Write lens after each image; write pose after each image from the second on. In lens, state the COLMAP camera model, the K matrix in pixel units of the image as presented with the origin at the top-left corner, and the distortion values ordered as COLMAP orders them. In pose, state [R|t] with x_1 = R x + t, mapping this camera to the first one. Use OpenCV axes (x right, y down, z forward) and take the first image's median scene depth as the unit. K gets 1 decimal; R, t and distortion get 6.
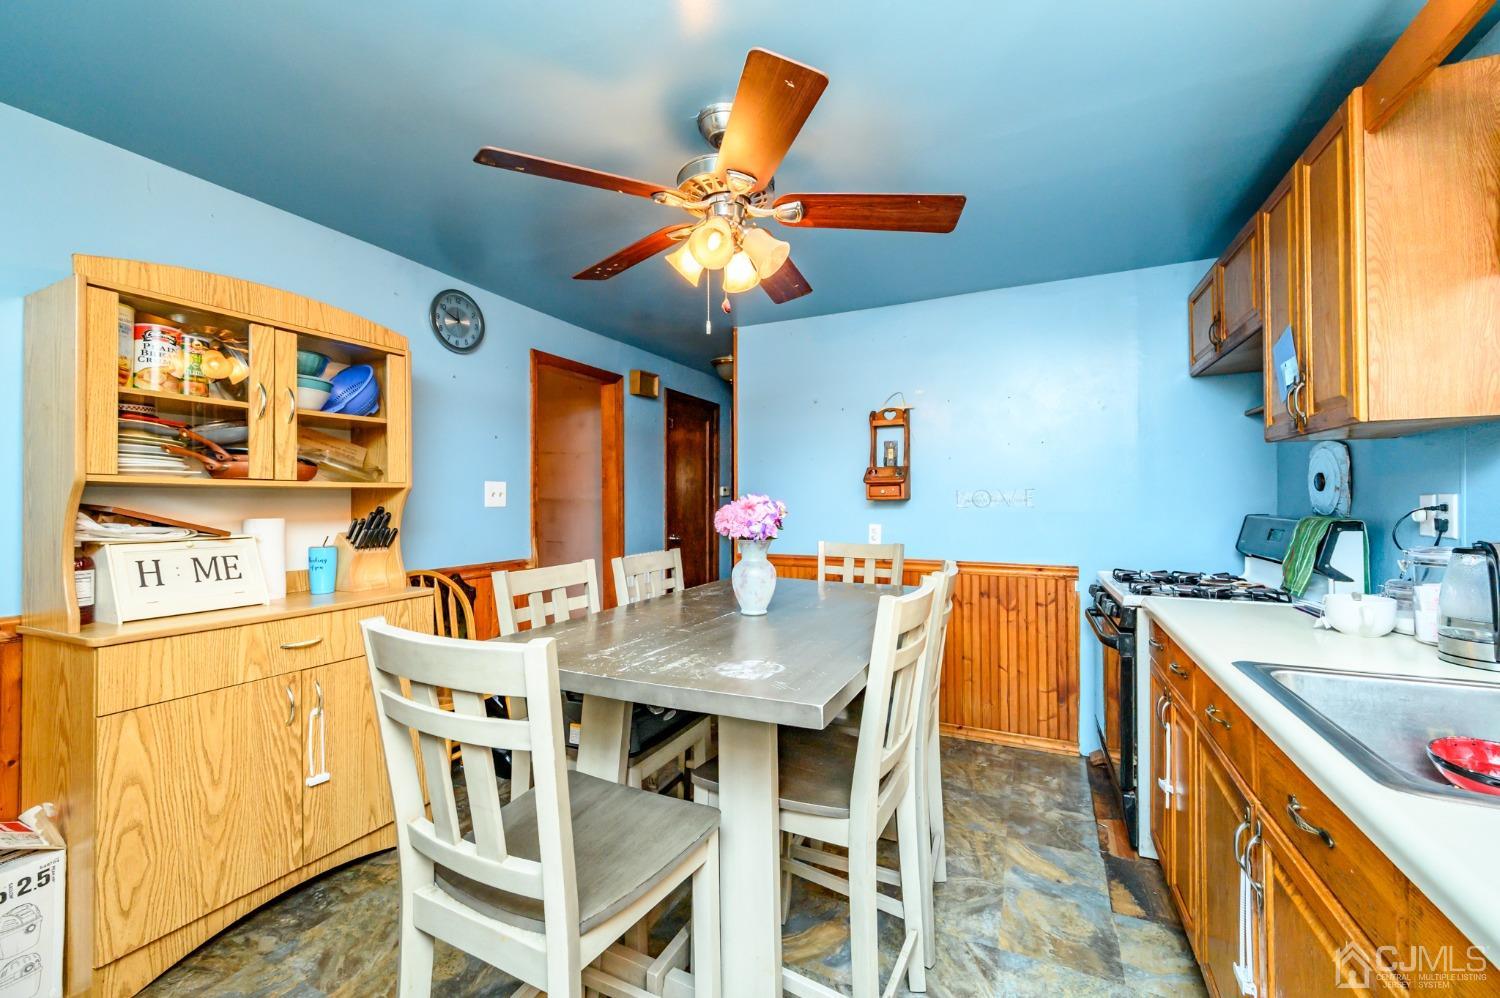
lens RADIAL K [[589.6, 0, 745.8], [0, 589.6, 498.9], [0, 0, 1]] dist [-0.001966, 0.000061]
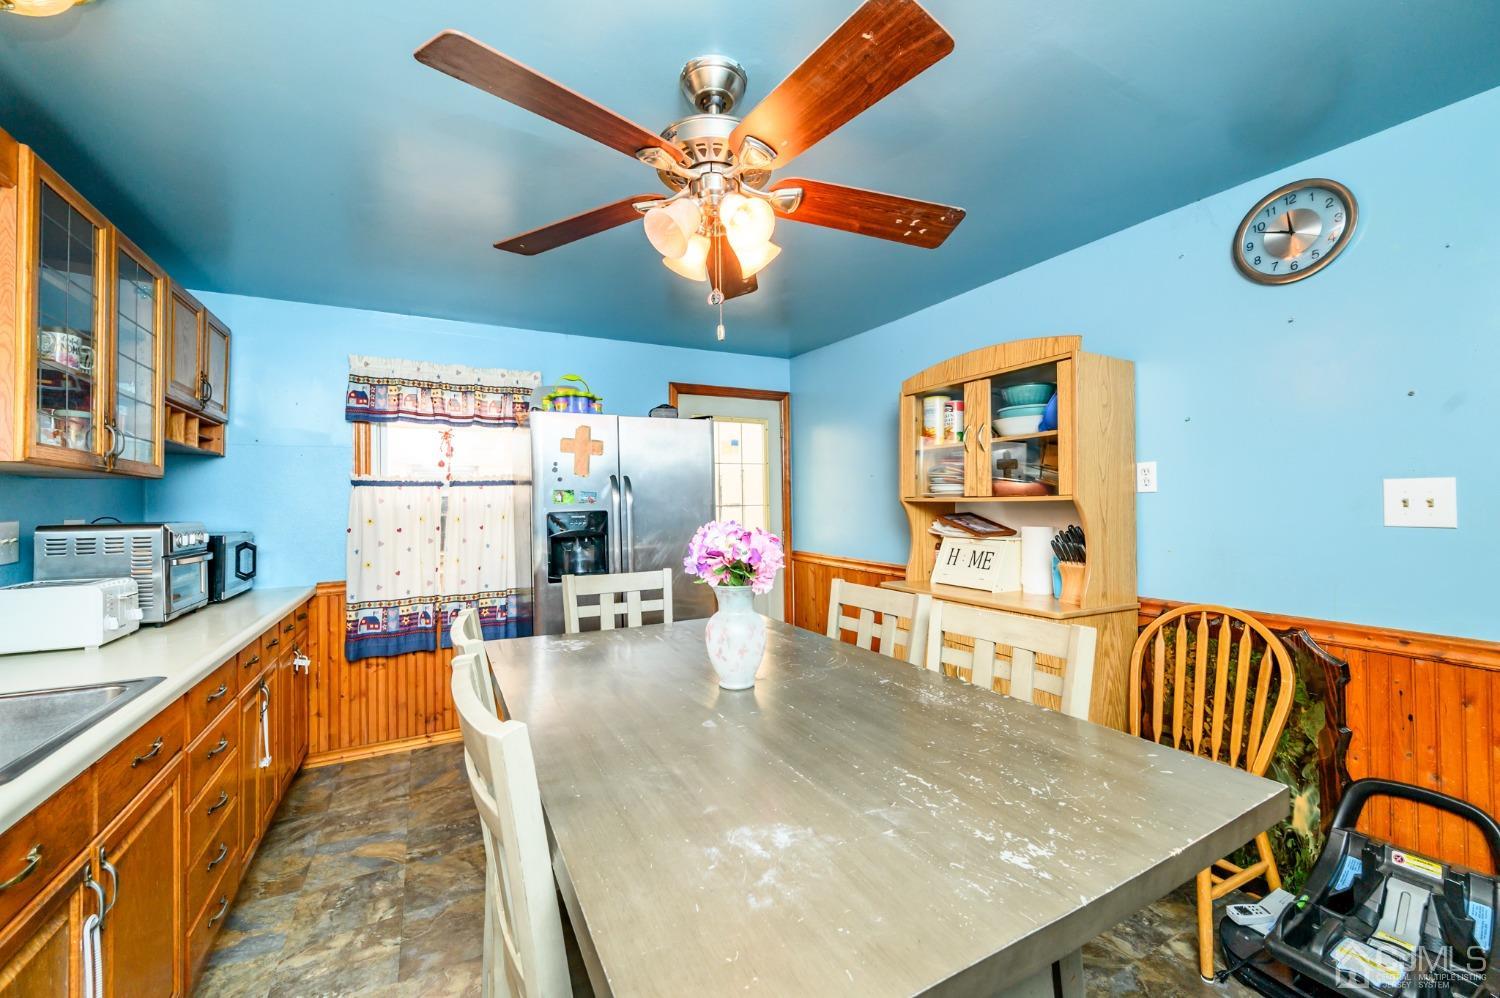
lens RADIAL K [[589.6, 0, 754.1], [0, 589.6, 498.1], [0, 0, 1]] dist [-0.001966, 0.000061]
pose [[-0.583529, 0.005886, -0.812071, 0.555828], [0.016054, 0.999862, -0.004288, -0.031615], [0.811933, -0.015539, -0.583543, 1.357566]]
